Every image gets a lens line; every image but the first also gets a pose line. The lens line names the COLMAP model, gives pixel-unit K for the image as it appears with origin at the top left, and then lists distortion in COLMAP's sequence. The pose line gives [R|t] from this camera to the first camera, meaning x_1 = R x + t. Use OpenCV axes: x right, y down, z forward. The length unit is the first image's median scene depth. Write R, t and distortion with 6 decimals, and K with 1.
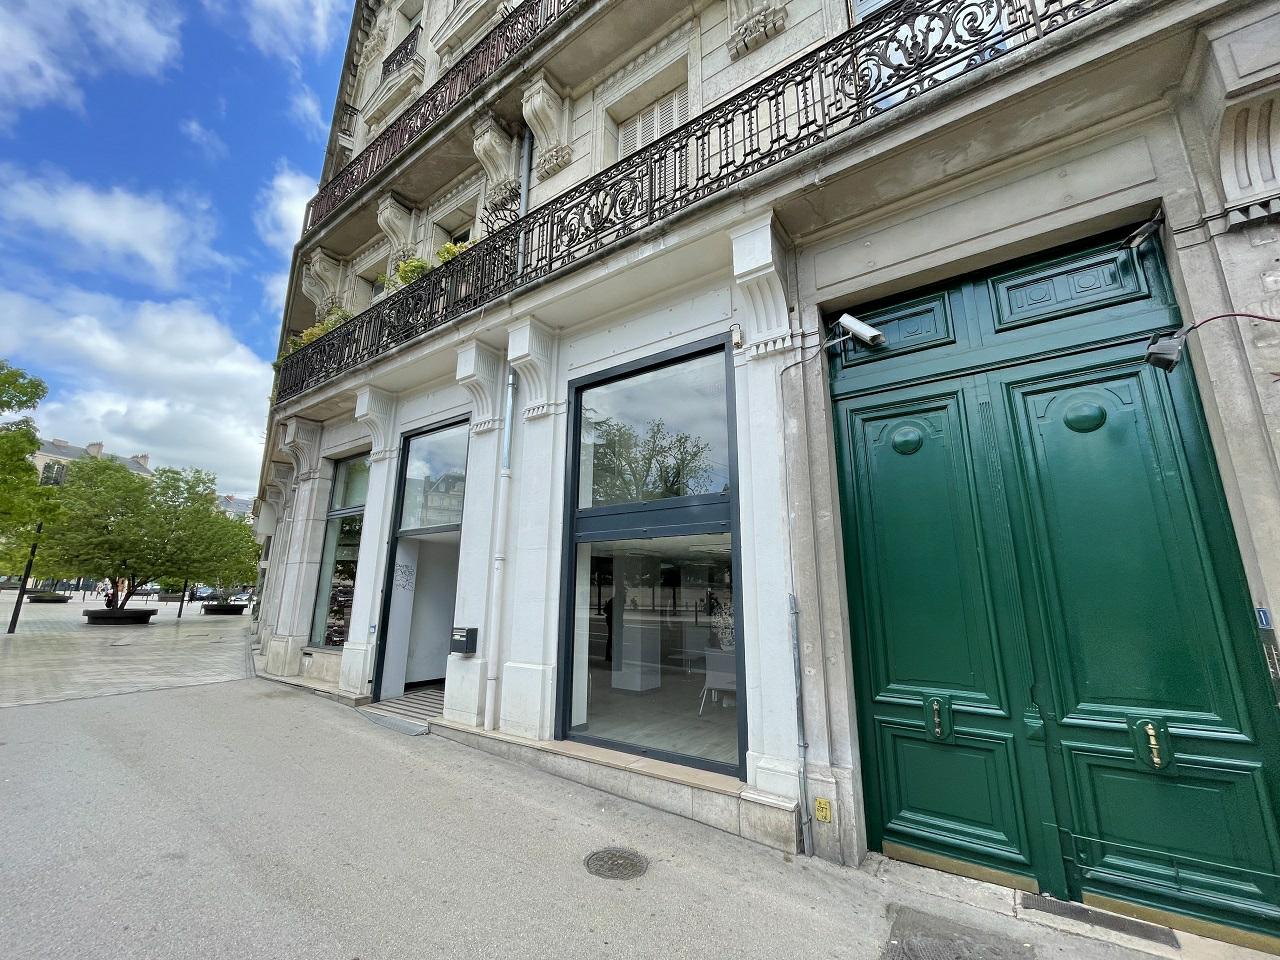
lens RADIAL K [[515.4, 0, 639.3], [0, 515.4, 478.4], [0, 0, 1]] dist [-0.003367, 0.000033]
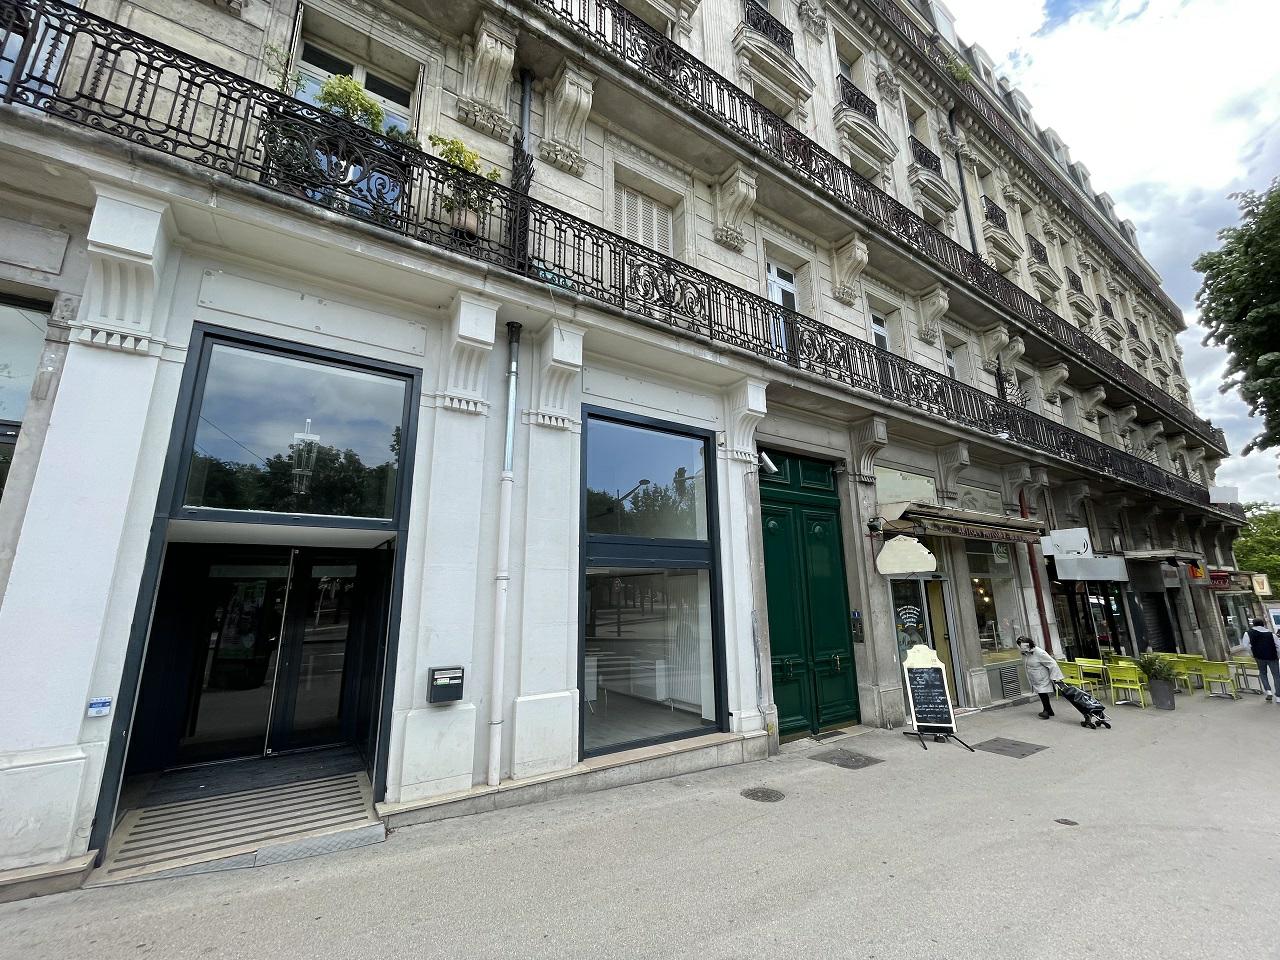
lens RADIAL K [[515.4, 0, 639.9], [0, 515.4, 477.0], [0, 0, 1]] dist [-0.003367, 0.000033]
pose [[0.370193, 0.197911, 0.907628, -1.381803], [-0.196979, 0.971548, -0.131507, 0.086899], [-0.907831, -0.130101, 0.398644, 0.672649]]
